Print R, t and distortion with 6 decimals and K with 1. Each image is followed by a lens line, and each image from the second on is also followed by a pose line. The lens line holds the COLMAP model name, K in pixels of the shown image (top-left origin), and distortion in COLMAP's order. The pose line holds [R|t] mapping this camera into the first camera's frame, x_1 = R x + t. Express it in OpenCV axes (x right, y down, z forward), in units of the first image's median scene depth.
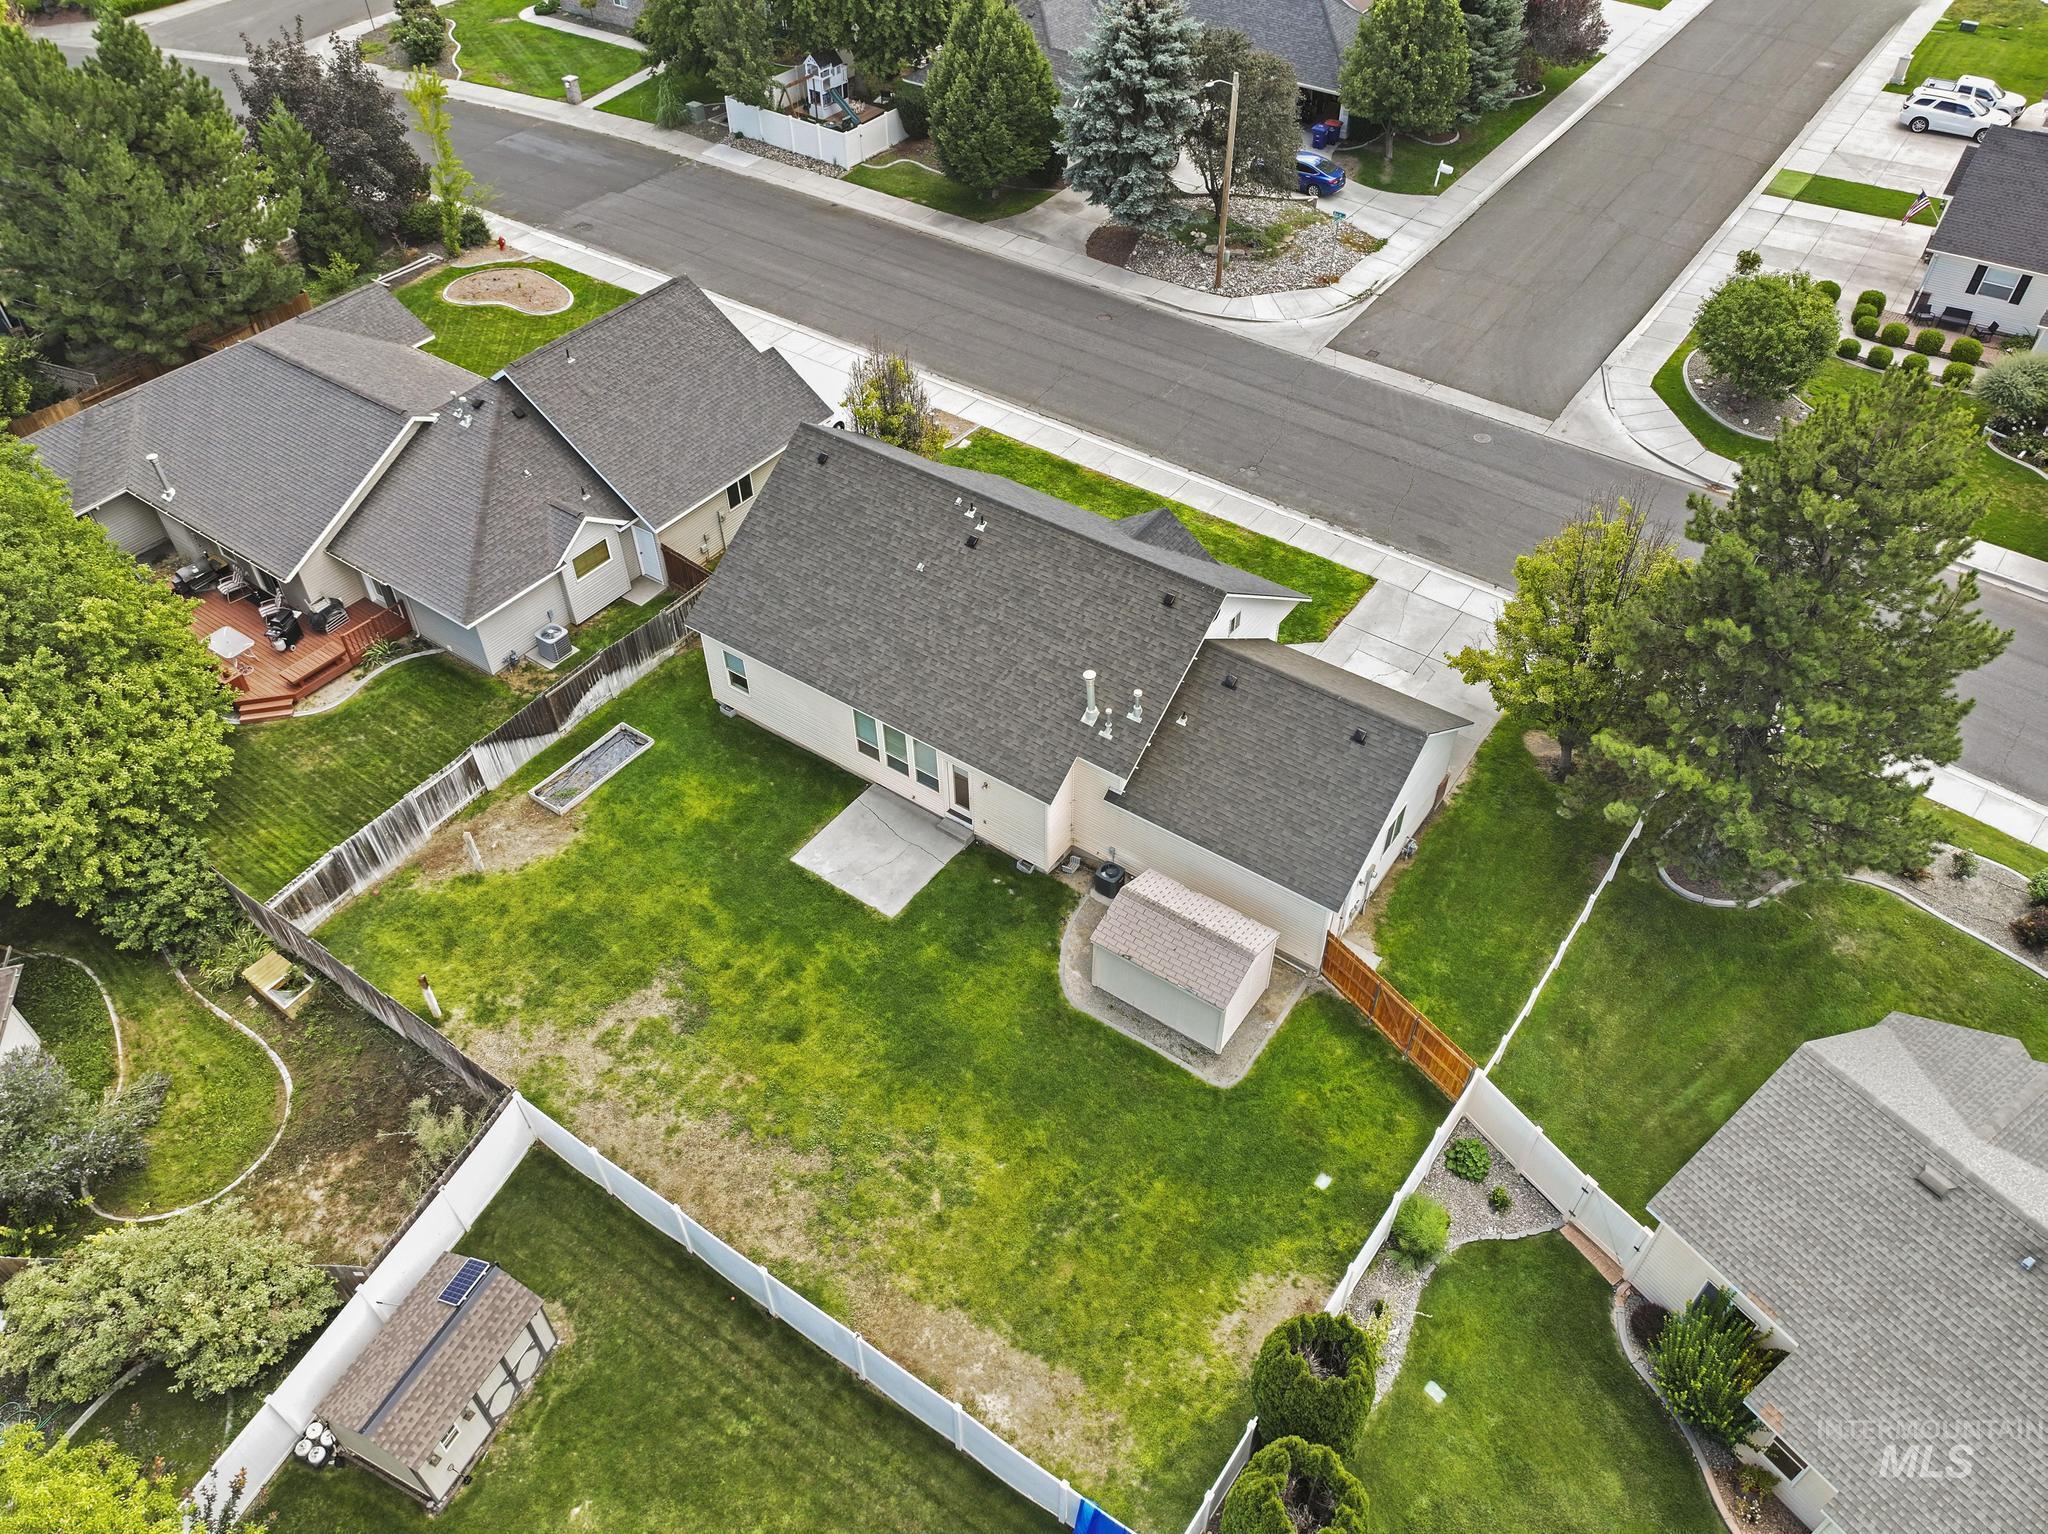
lens RADIAL K [[1455.2, 0, 1024.5], [0, 1455.2, 789.6], [0, 0, 1]] dist [0.008076, -0.001214]
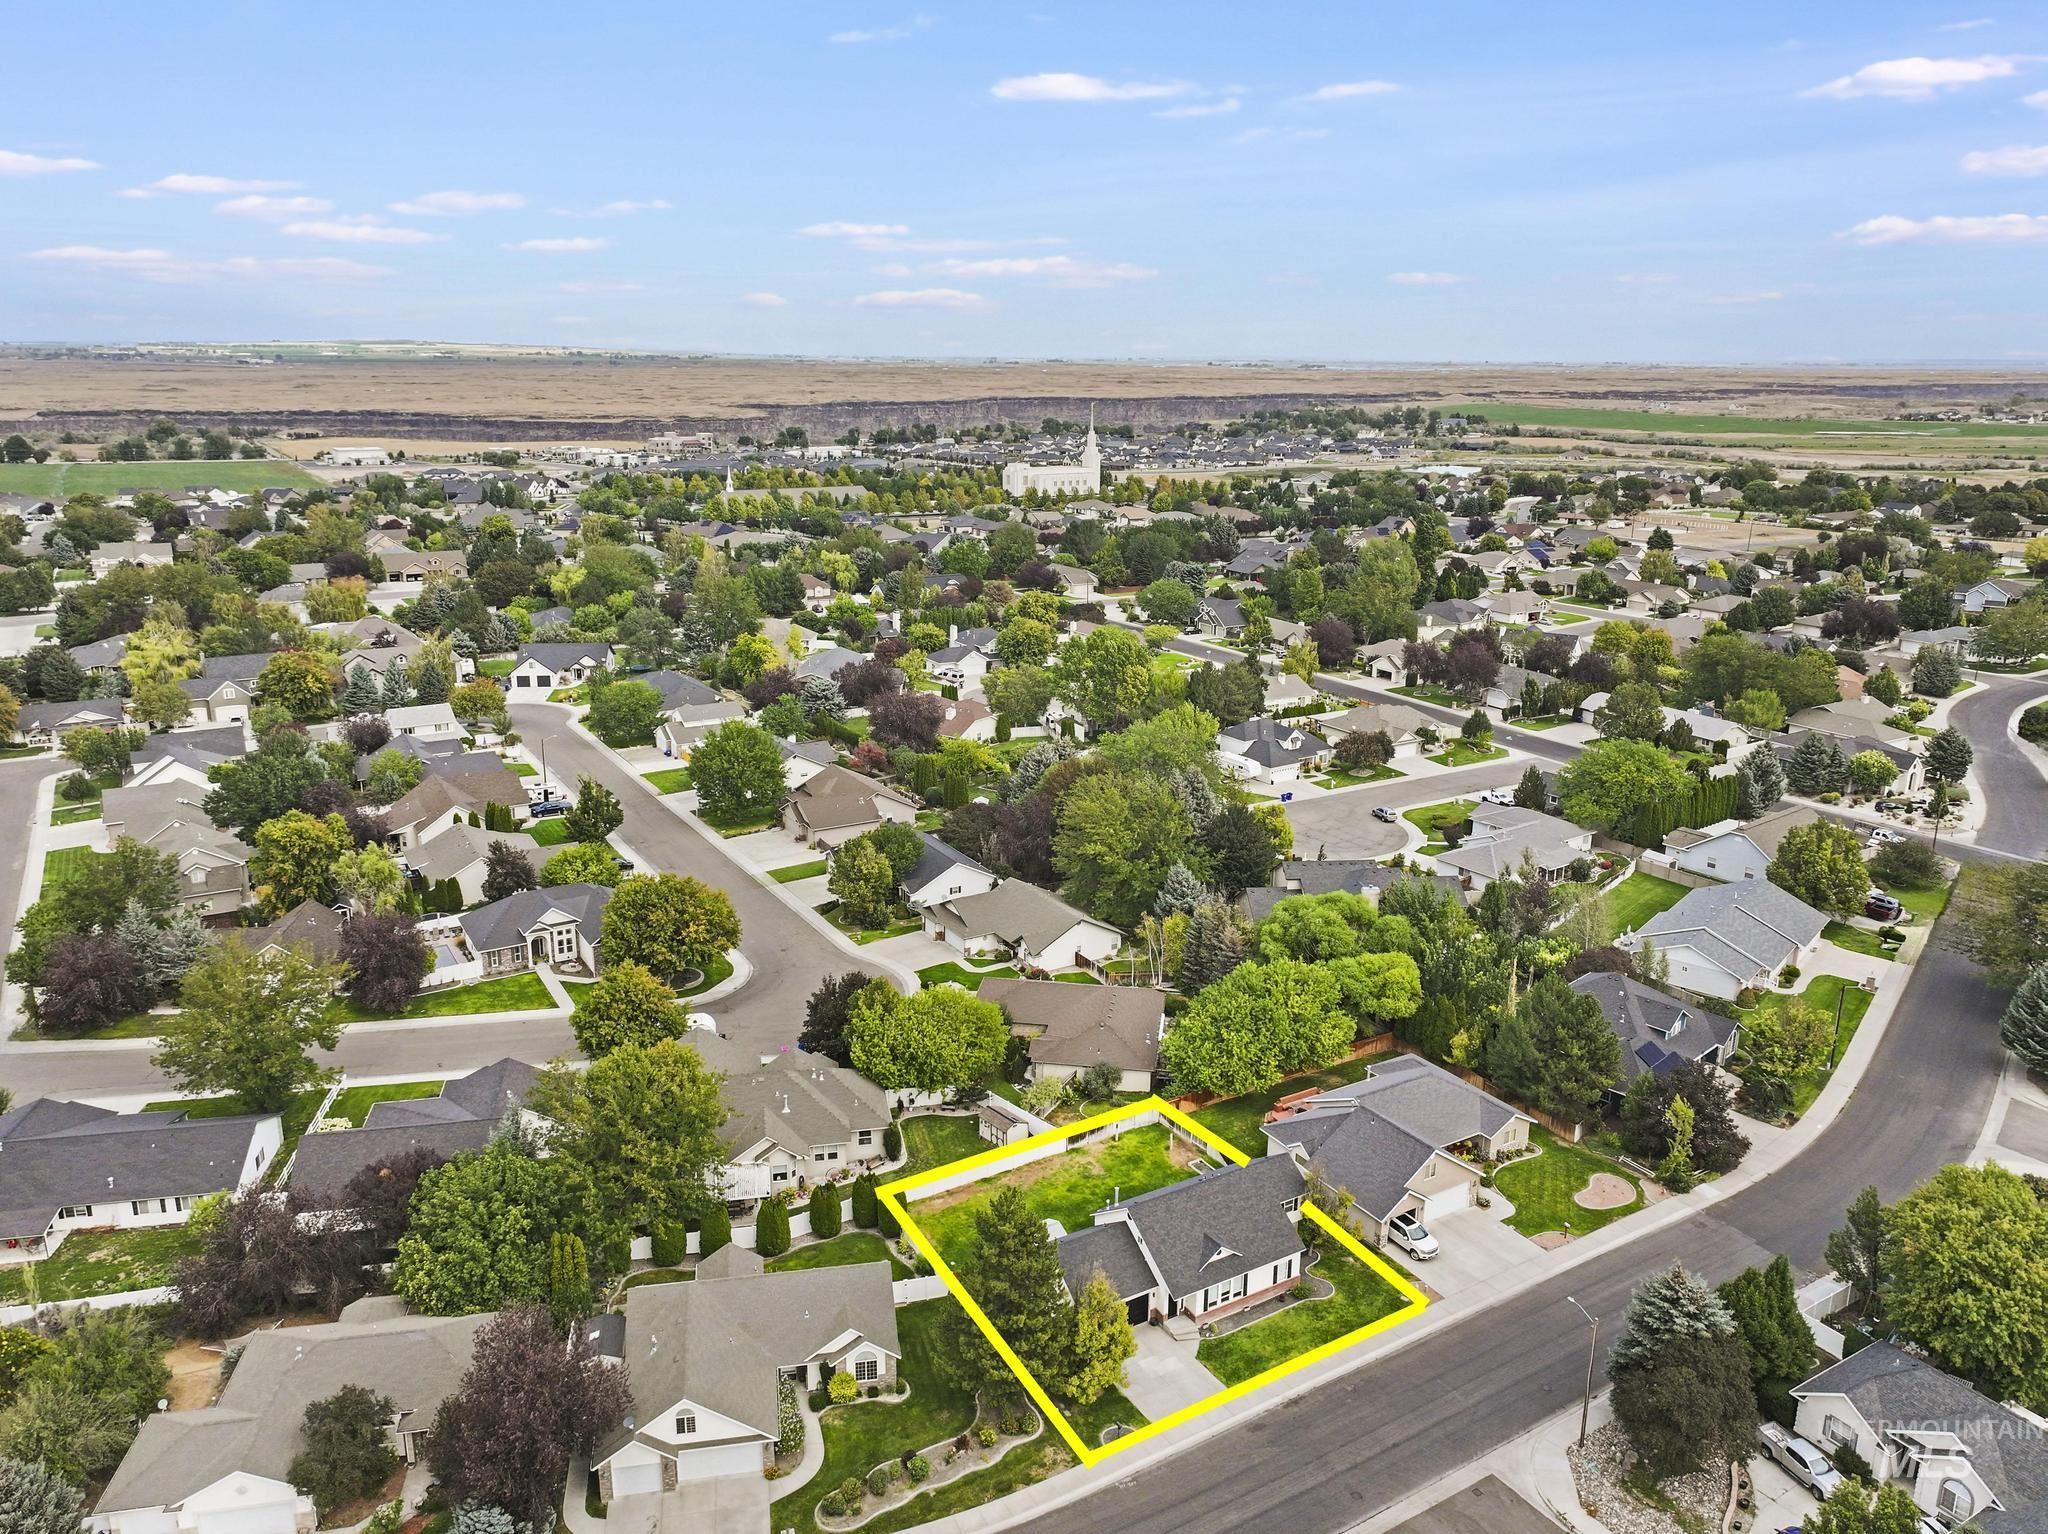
lens RADIAL K [[1455.2, 0, 1024.5], [0, 1455.2, 789.6], [0, 0, 1]] dist [0.008076, -0.001214]
pose [[-0.403443, 0.256909, -0.878198, 2.414905], [-0.653622, 0.590734, 0.473087, -1.762100], [0.640322, 0.764873, -0.070407, 0.482235]]
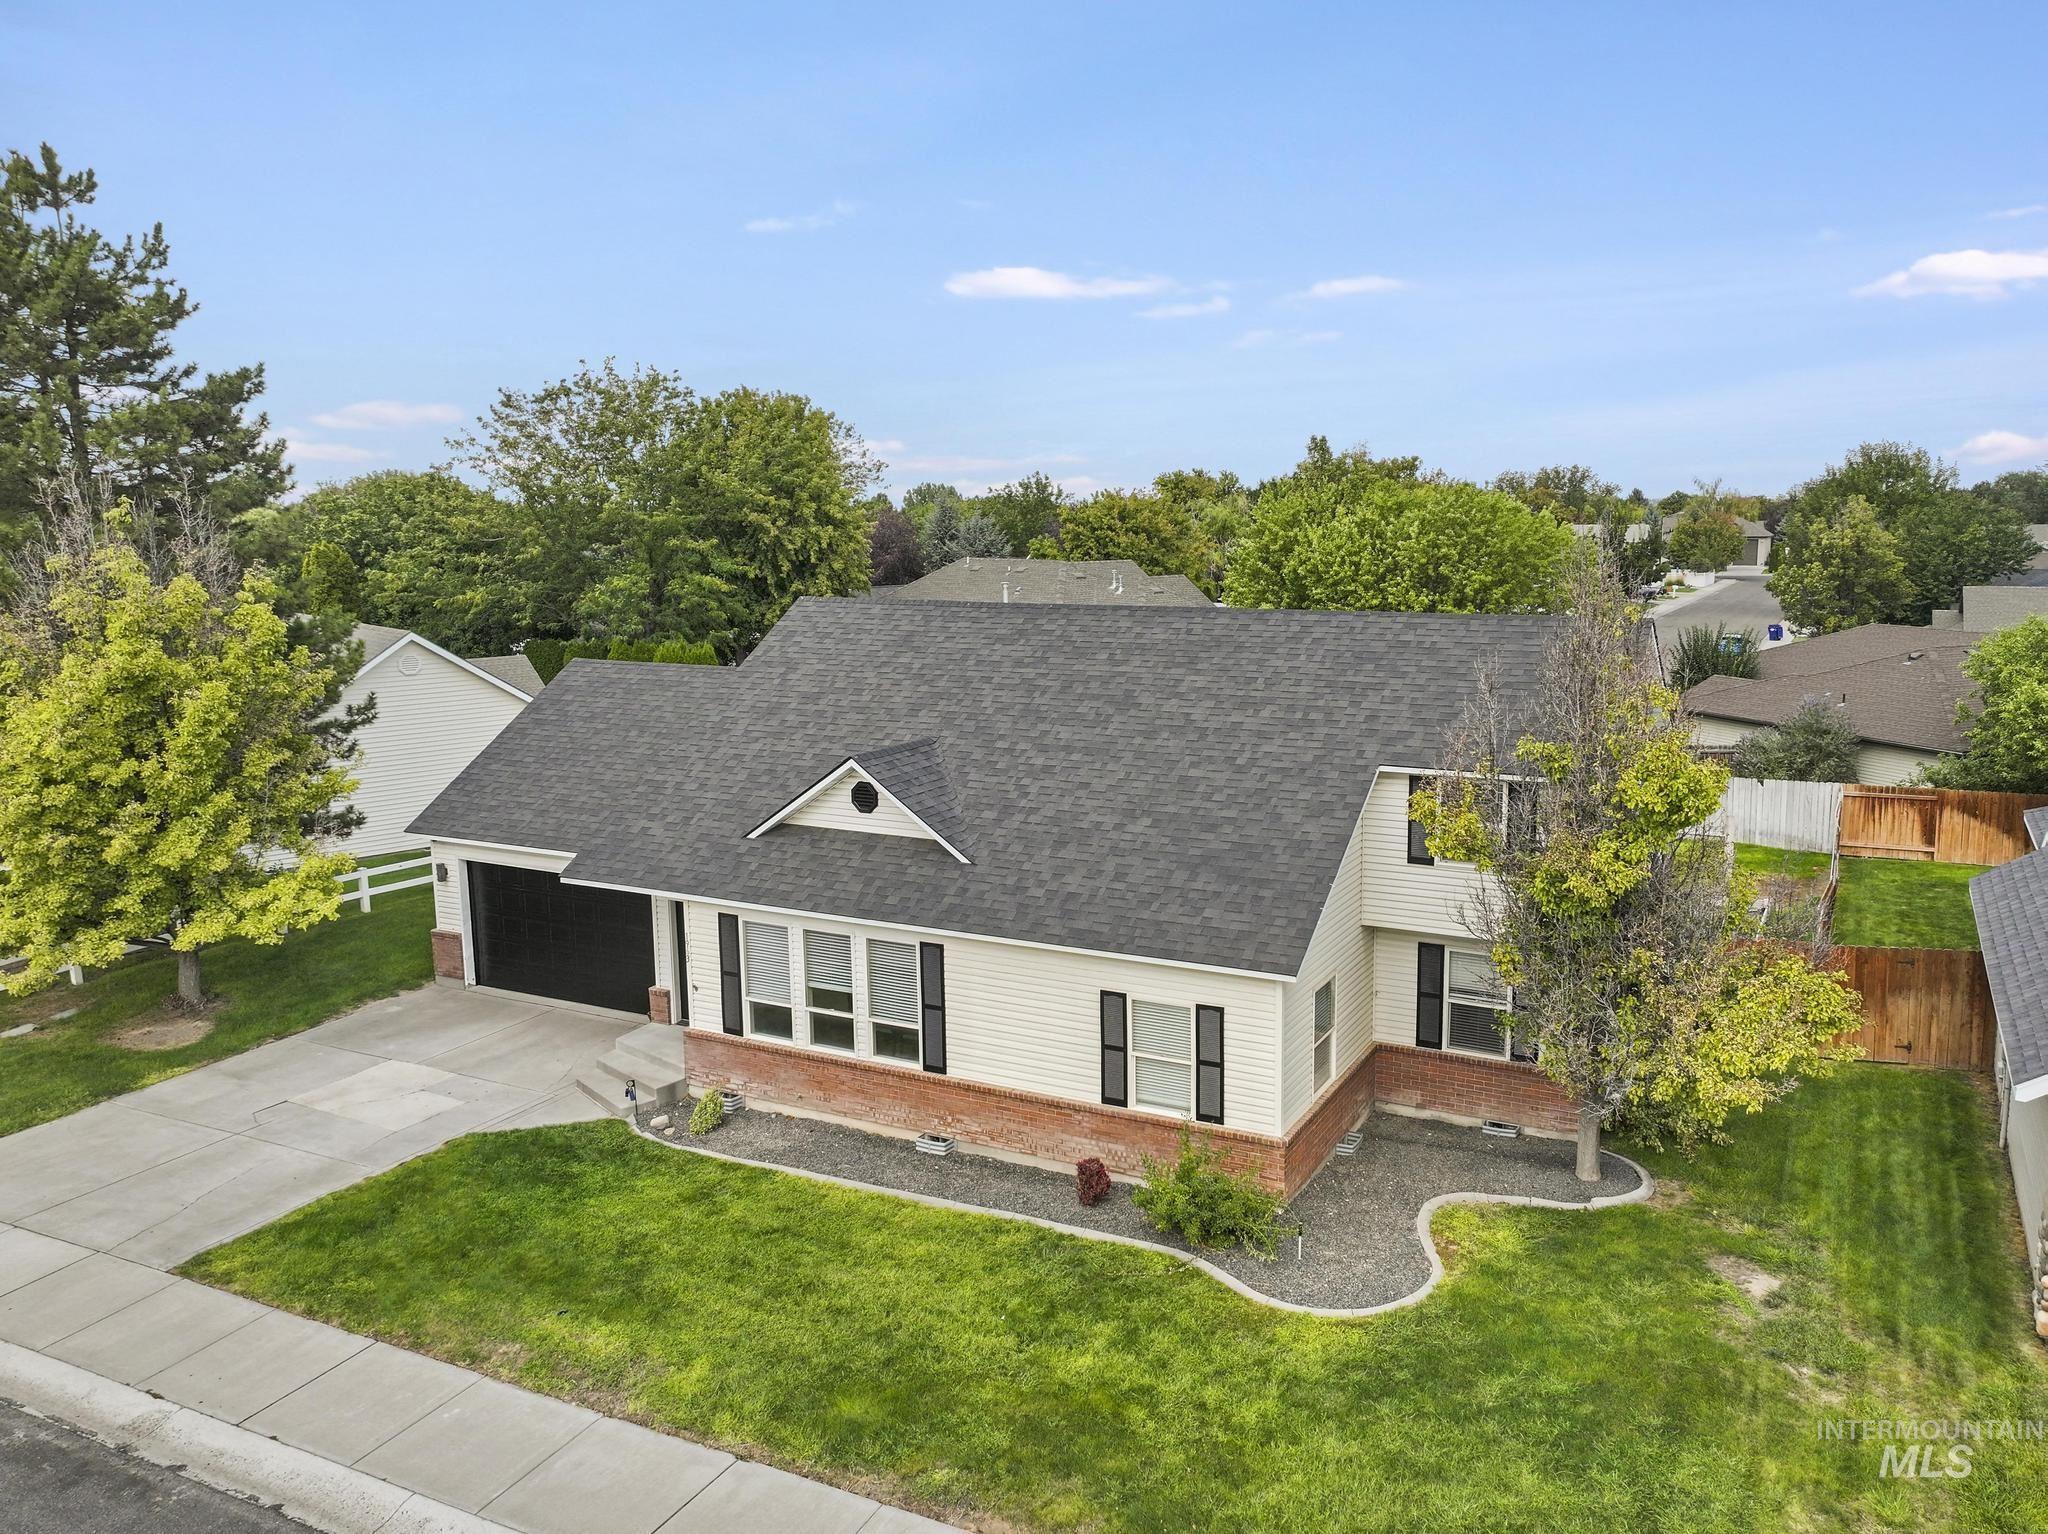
lens RADIAL K [[1487.7, 0, 1145.6], [0, 1487.7, 770.8], [0, 0, 1]] dist [0.012418, 0.003367]
pose [[-0.986410, 0.039171, -0.159565, 0.095148], [-0.108614, 0.573234, 0.812161, -0.687508], [0.123282, 0.818455, -0.561189, 1.505708]]
